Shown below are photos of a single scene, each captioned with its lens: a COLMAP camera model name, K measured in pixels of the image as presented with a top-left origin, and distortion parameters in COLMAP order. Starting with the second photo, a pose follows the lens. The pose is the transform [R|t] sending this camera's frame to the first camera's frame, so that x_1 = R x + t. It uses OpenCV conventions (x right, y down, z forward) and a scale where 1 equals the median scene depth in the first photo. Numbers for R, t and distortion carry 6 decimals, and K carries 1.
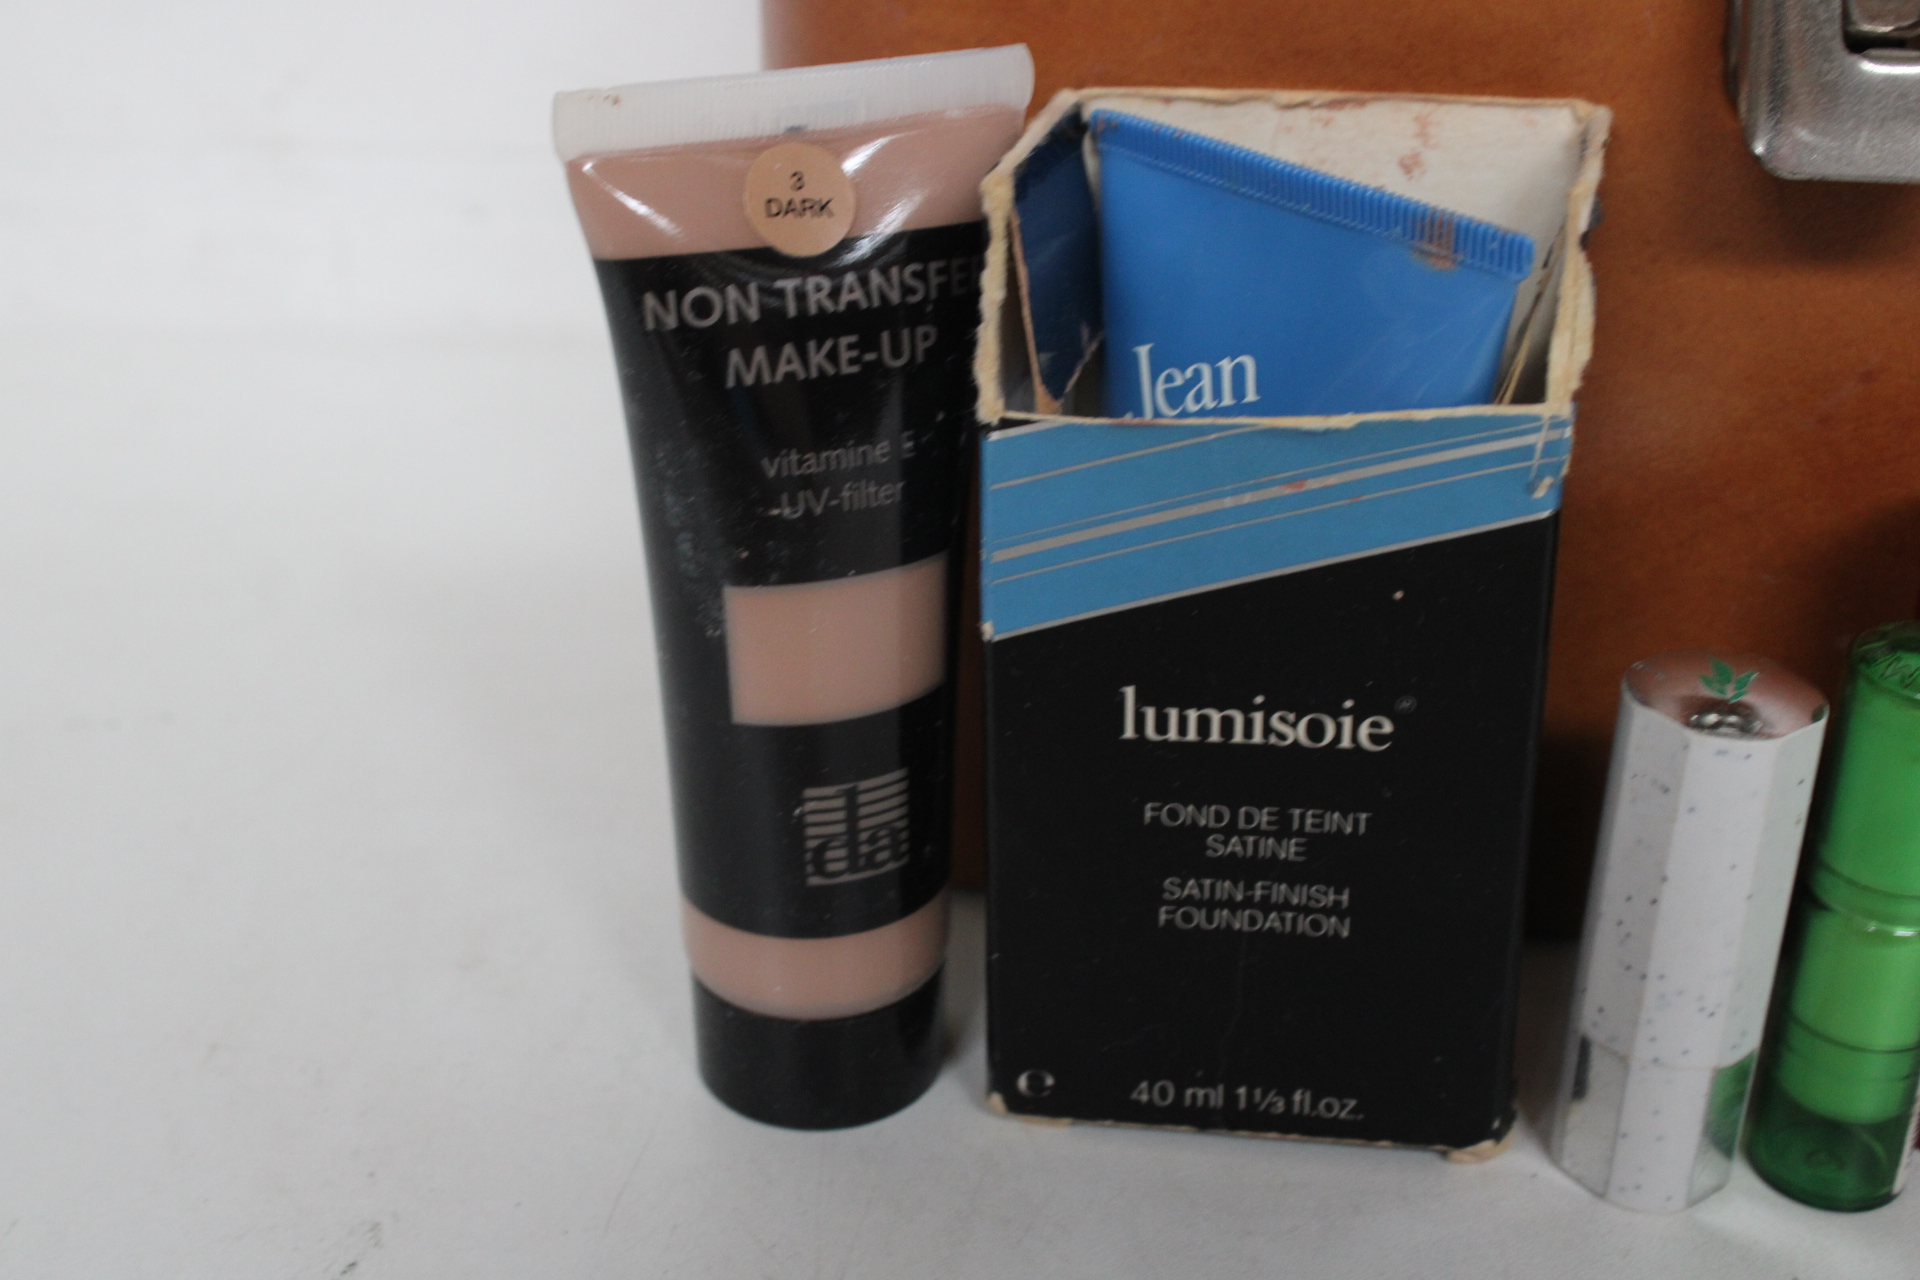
lens RADIAL K [[2484.2, 0, 967.4], [0, 2484.2, 642.9], [0, 0, 1]] dist [-0.058426, 0.000000]
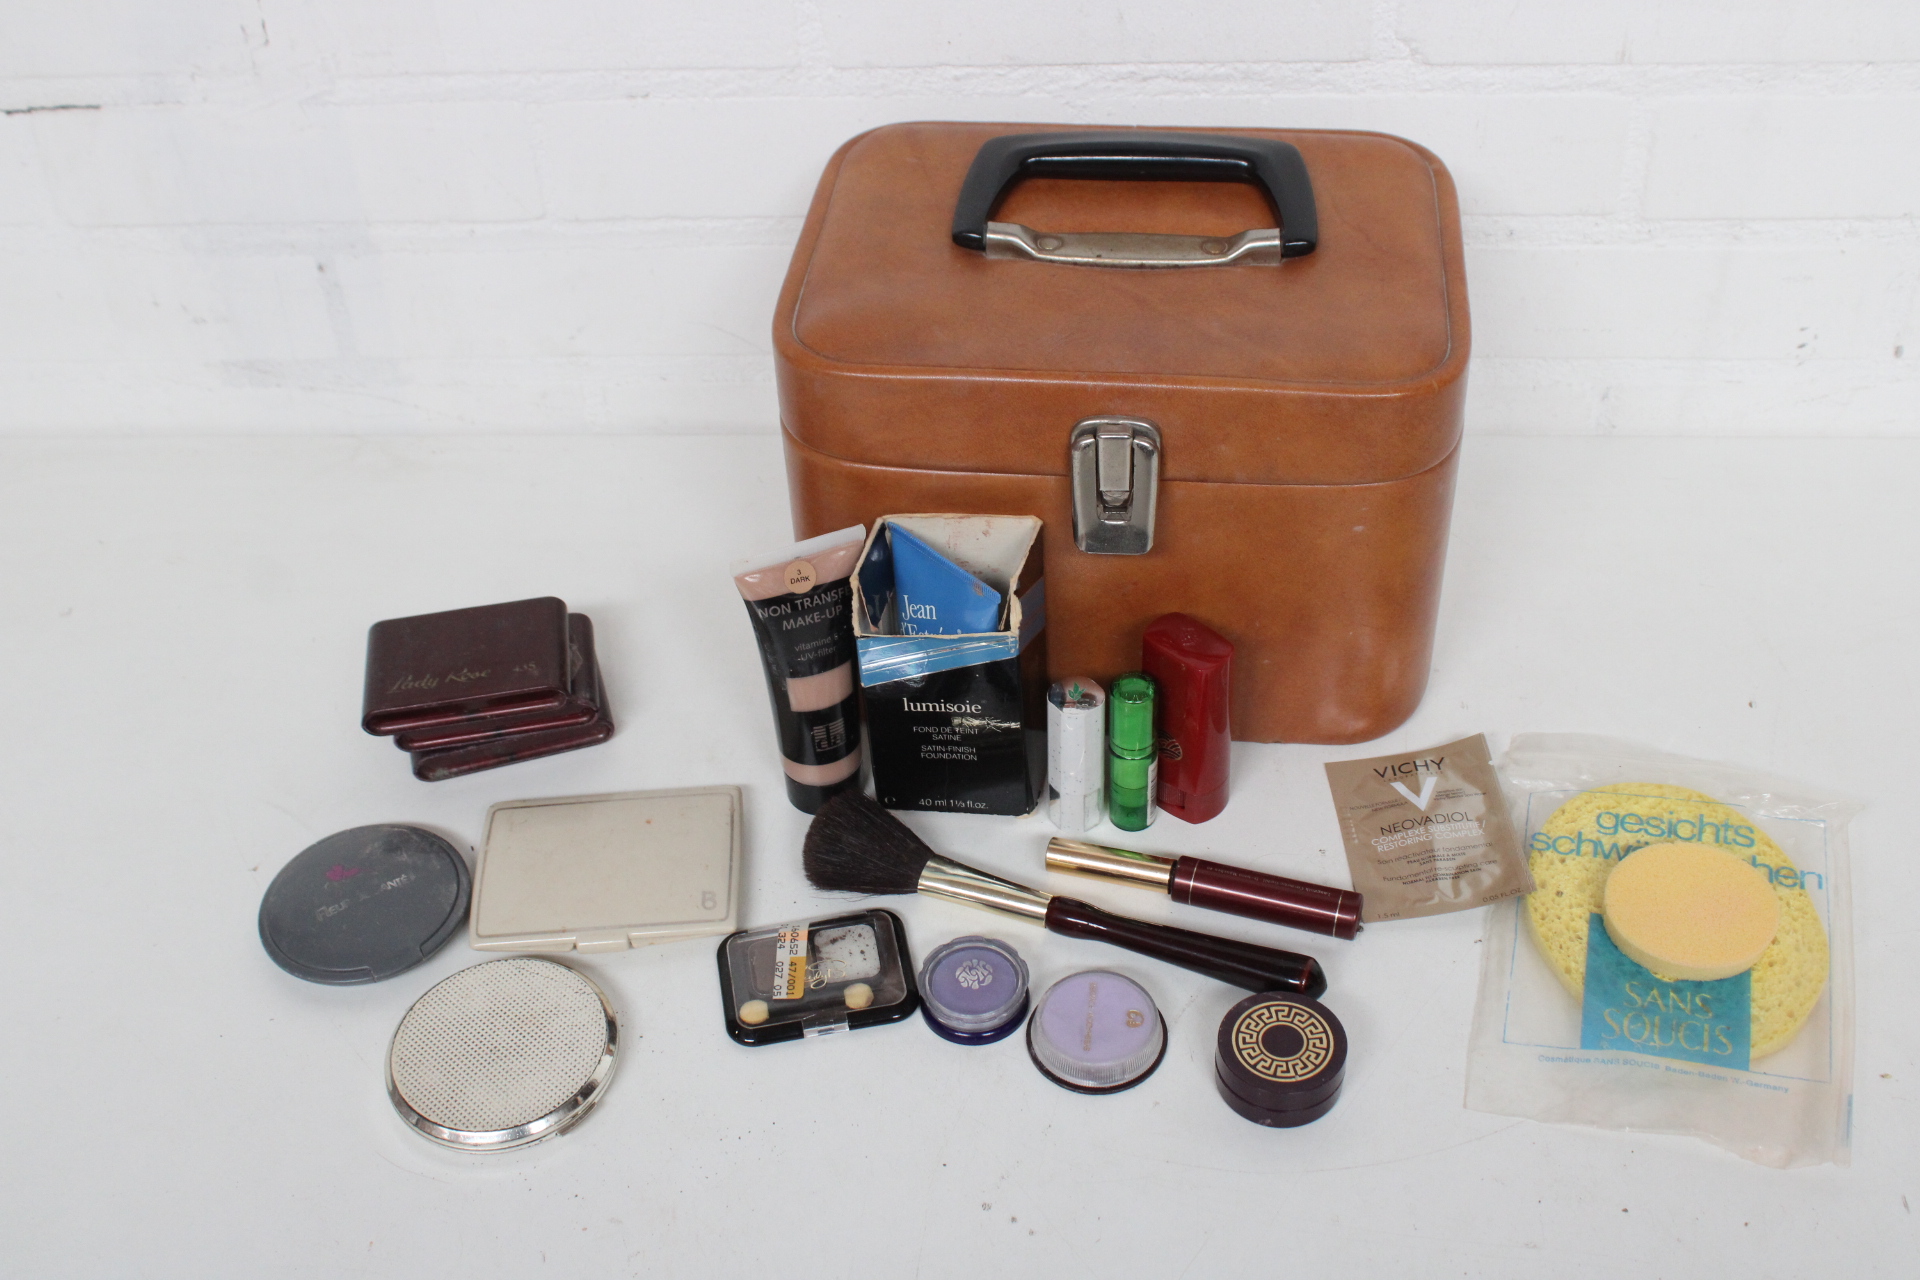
lens RADIAL K [[2229.9, 0, 953.9], [0, 2229.9, 638.7], [0, 0, 1]] dist [0.007135, 0.000000]
pose [[0.998541, -0.041112, -0.035016, 0.242926], [0.048272, 0.970198, 0.237456, -0.788476], [0.024210, -0.238799, 0.970767, -1.968590]]
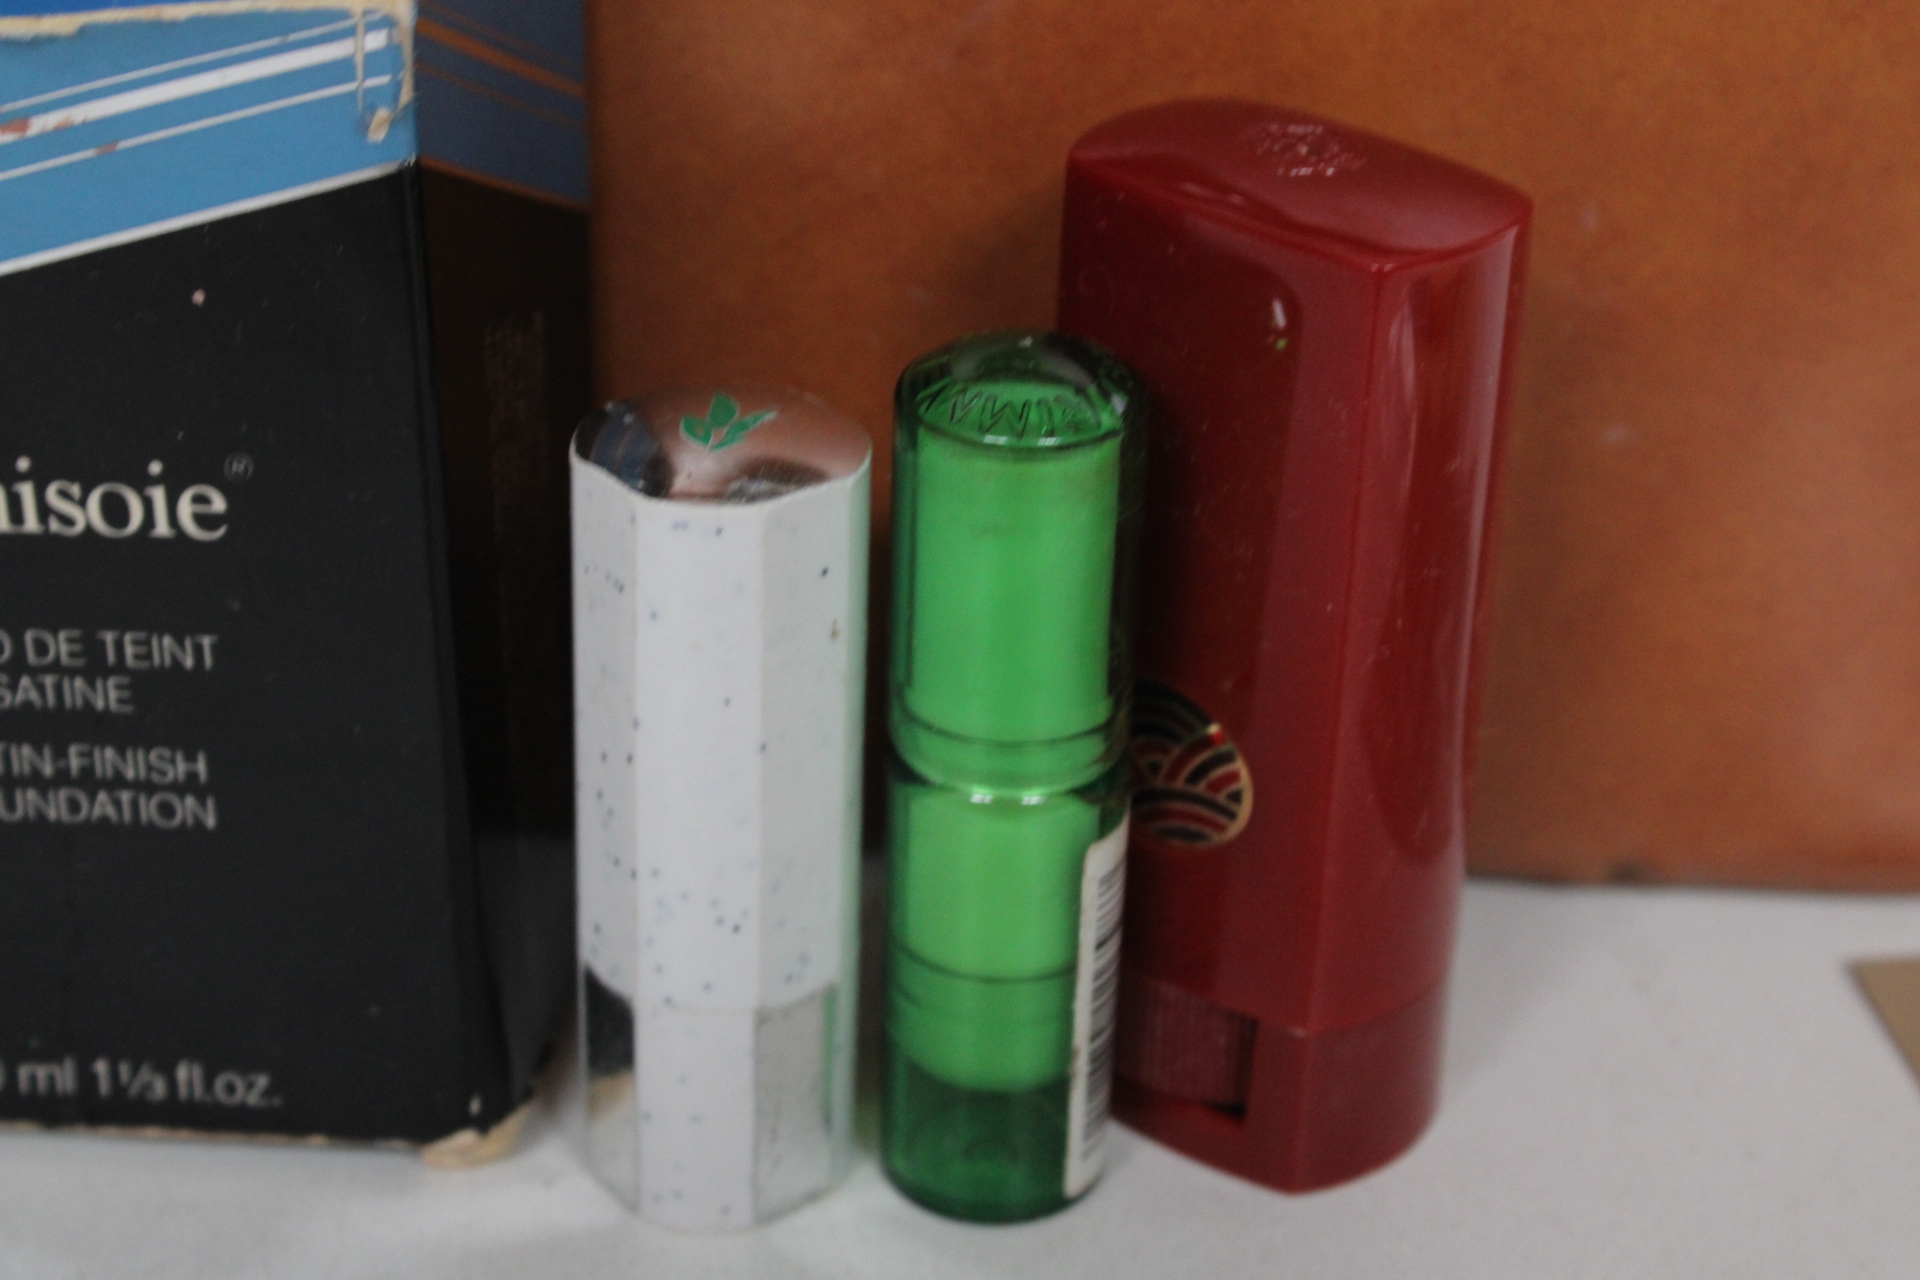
lens RADIAL K [[3444.2, 0, 966.0], [0, 3444.2, 635.9], [0, 0, 1]] dist [-0.001165, 0.000000]
pose [[0.997400, -0.017321, 0.069945, 0.299772], [0.015903, 0.999658, 0.020778, 0.052955], [-0.070281, -0.019612, 0.997334, 0.066913]]
